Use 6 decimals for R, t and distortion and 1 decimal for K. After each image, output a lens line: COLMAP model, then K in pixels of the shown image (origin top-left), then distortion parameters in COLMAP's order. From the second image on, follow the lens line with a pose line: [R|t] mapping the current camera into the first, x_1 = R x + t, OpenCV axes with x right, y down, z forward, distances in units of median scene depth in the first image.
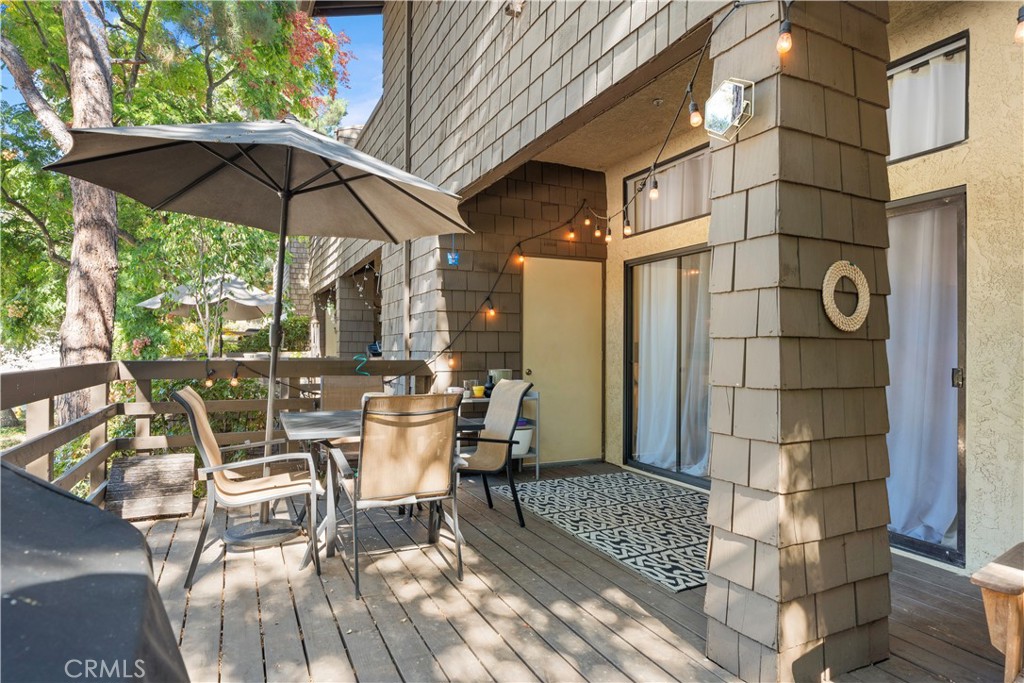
lens RADIAL K [[571.2, 0, 512.1], [0, 571.2, 347.7], [0, 0, 1]] dist [-0.007186, -0.002198]
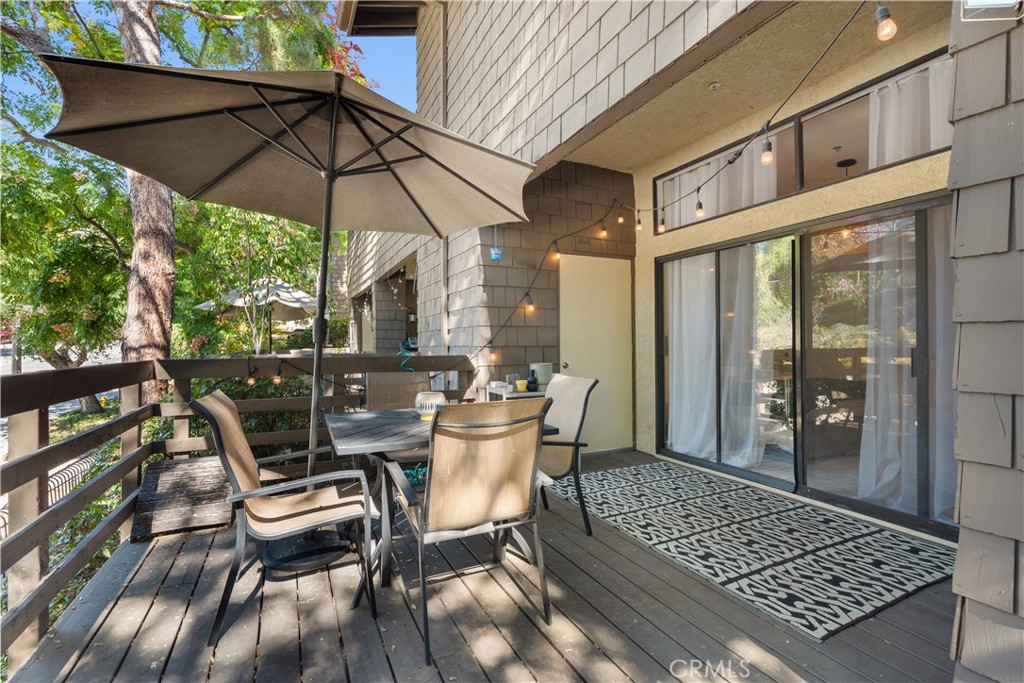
lens RADIAL K [[467.1, 0, 516.0], [0, 467.1, 340.2], [0, 0, 1]] dist [-0.006923, 0.000475]
pose [[0.999925, -0.009973, 0.007054, -0.072858], [0.010015, 0.999932, -0.005913, 0.000972], [-0.006995, 0.005983, 0.999958, 0.173335]]
